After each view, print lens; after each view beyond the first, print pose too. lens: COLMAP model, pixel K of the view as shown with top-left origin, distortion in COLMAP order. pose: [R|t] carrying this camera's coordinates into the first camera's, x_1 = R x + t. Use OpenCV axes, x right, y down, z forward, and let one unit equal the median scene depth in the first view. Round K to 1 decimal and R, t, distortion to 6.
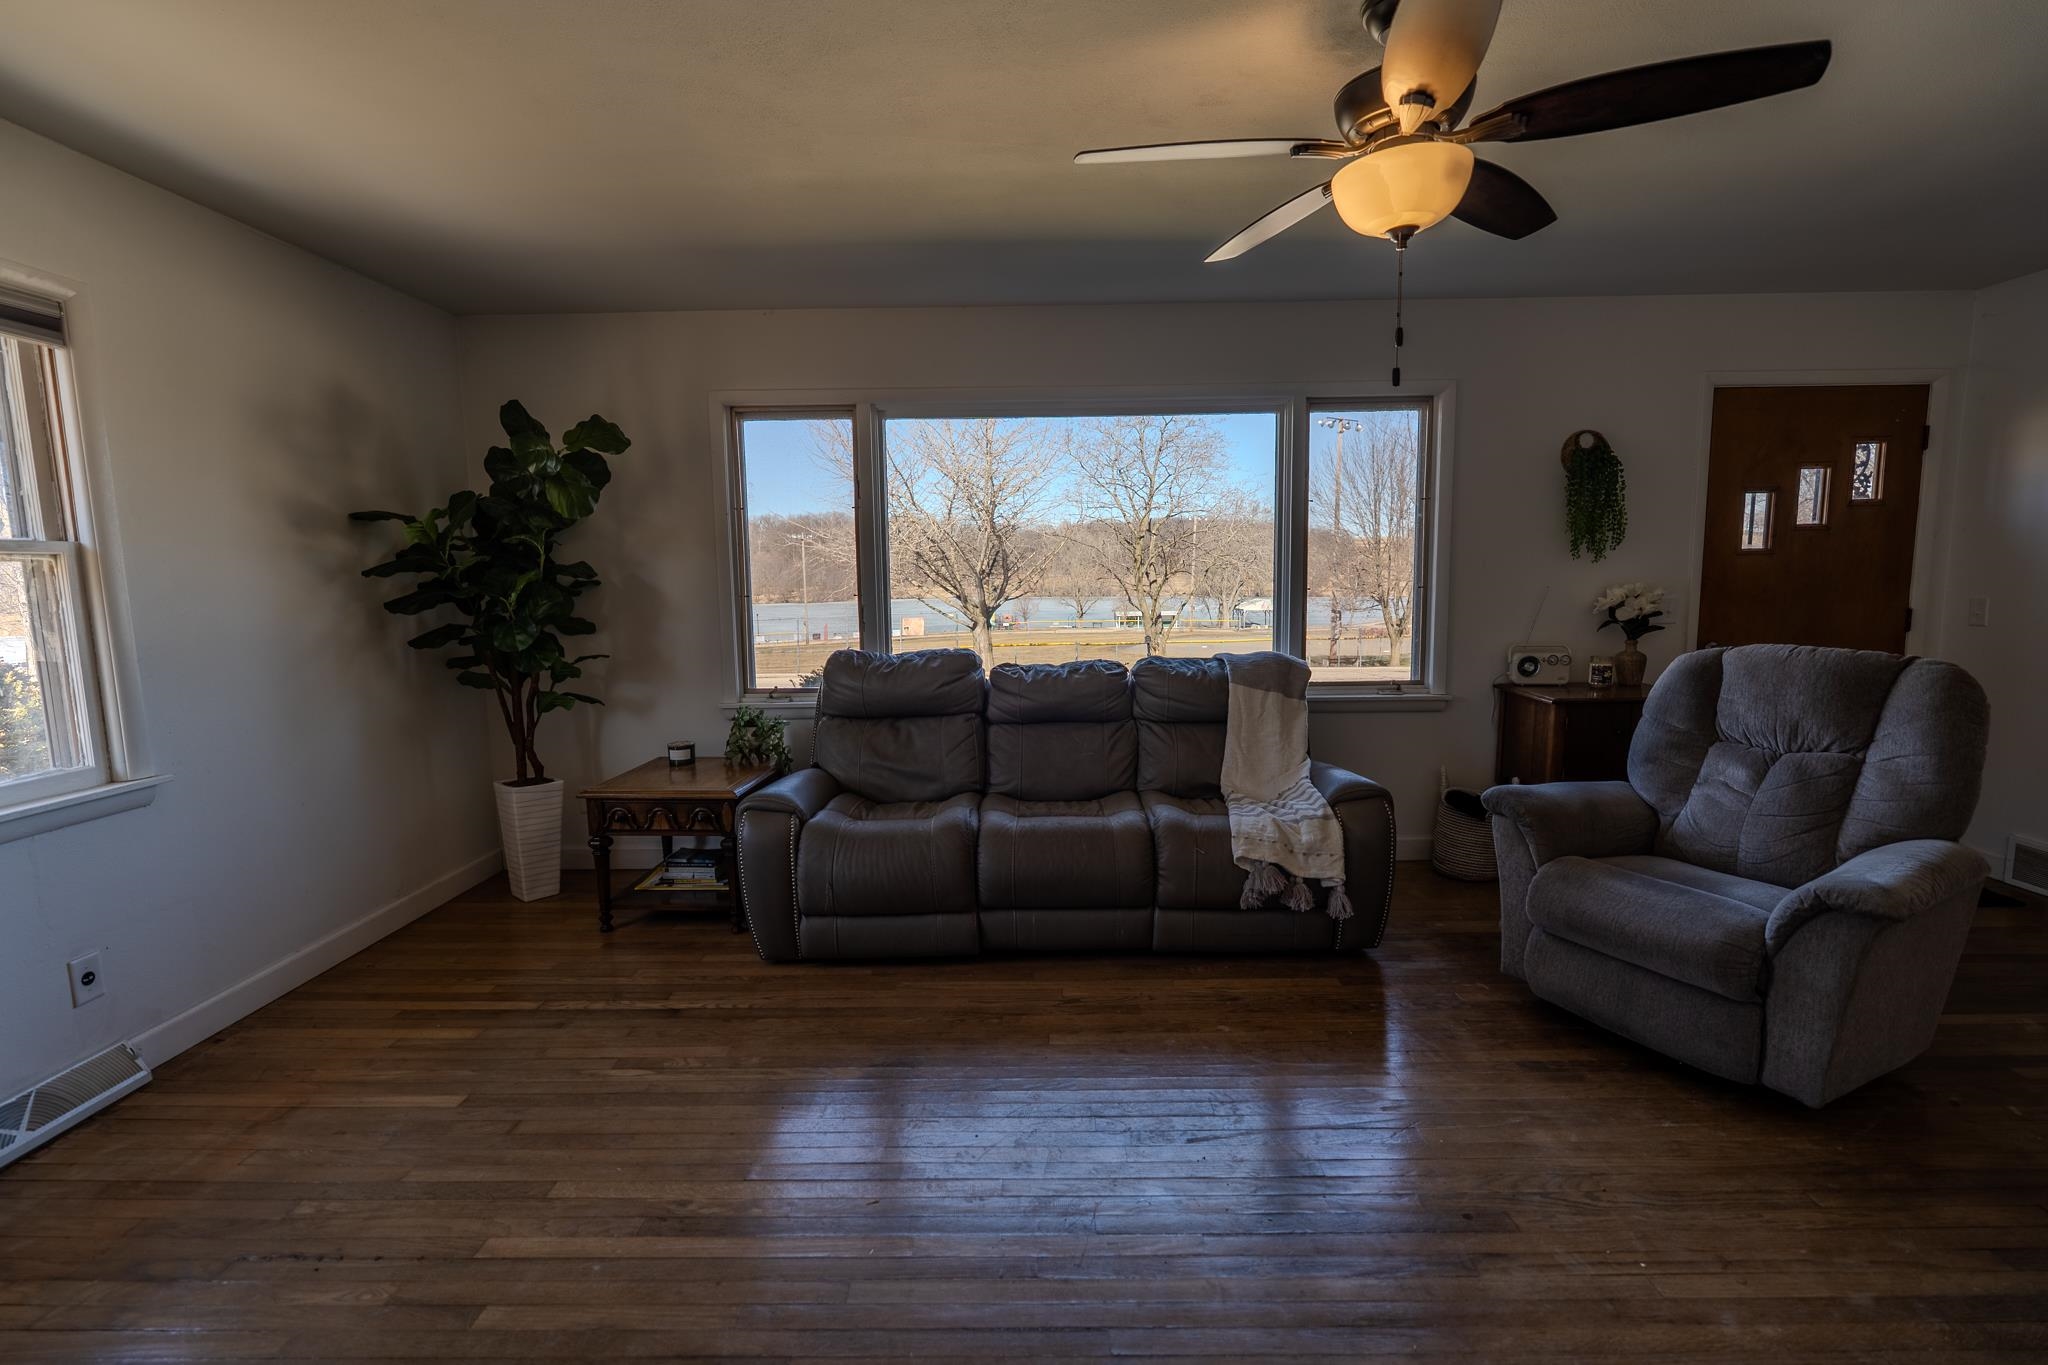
lens RADIAL K [[922.8, 0, 1024.0], [0, 922.8, 682.5], [0, 0, 1]] dist [-0.001778, 0.000778]
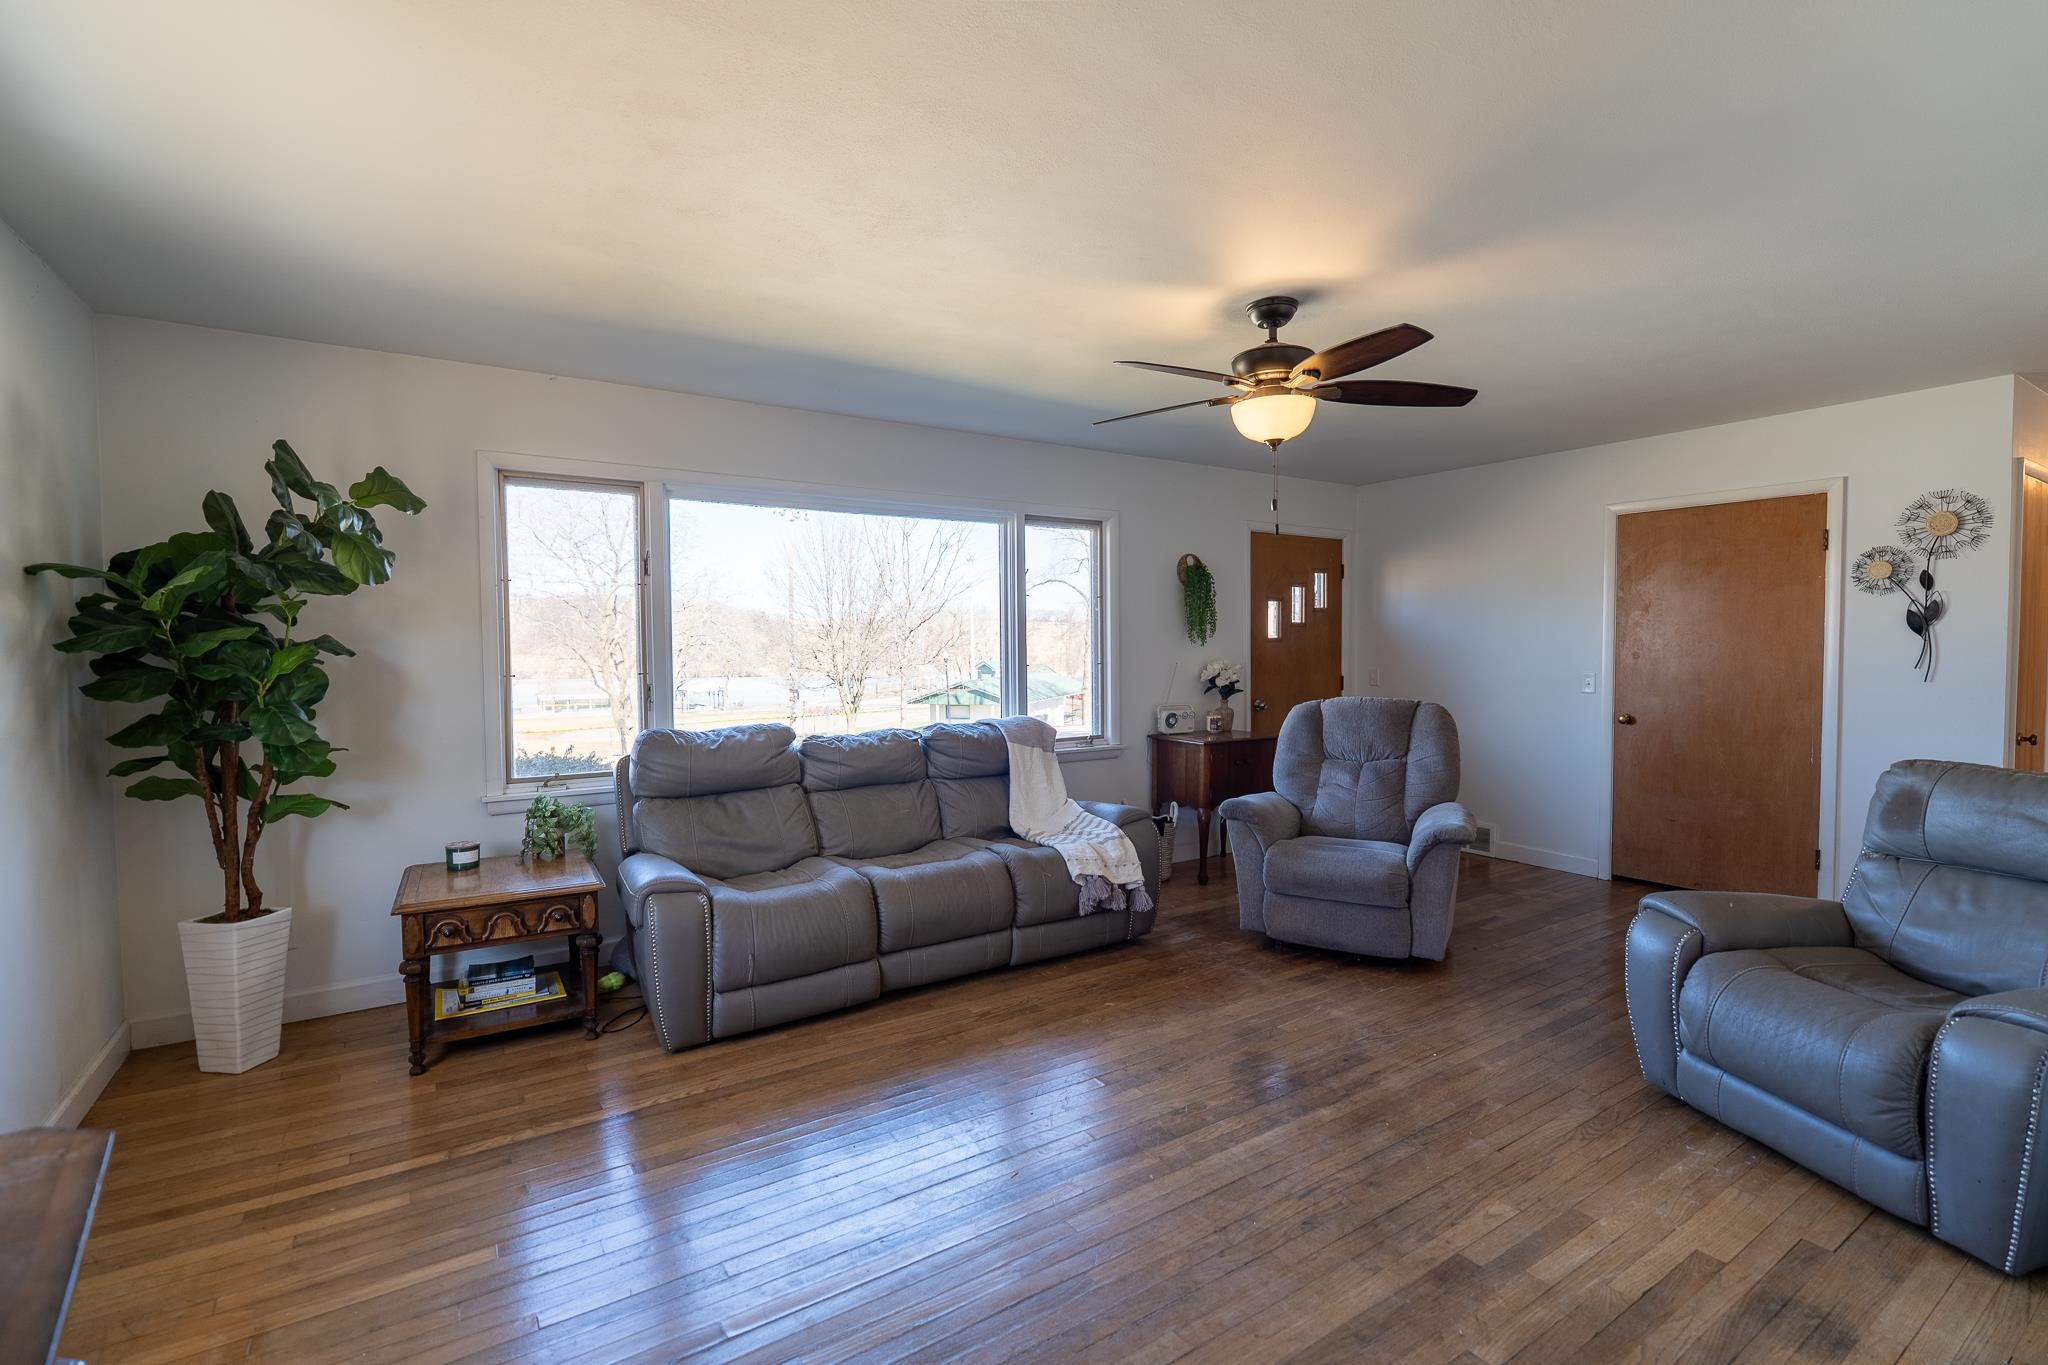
lens RADIAL K [[922.8, 0, 1024.0], [0, 922.8, 682.5], [0, 0, 1]] dist [-0.001778, 0.000778]
pose [[0.831229, -0.014040, 0.555752, -0.428115], [0.062319, 0.995734, -0.068053, 0.006555], [-0.552426, 0.091201, 0.828558, -0.027704]]
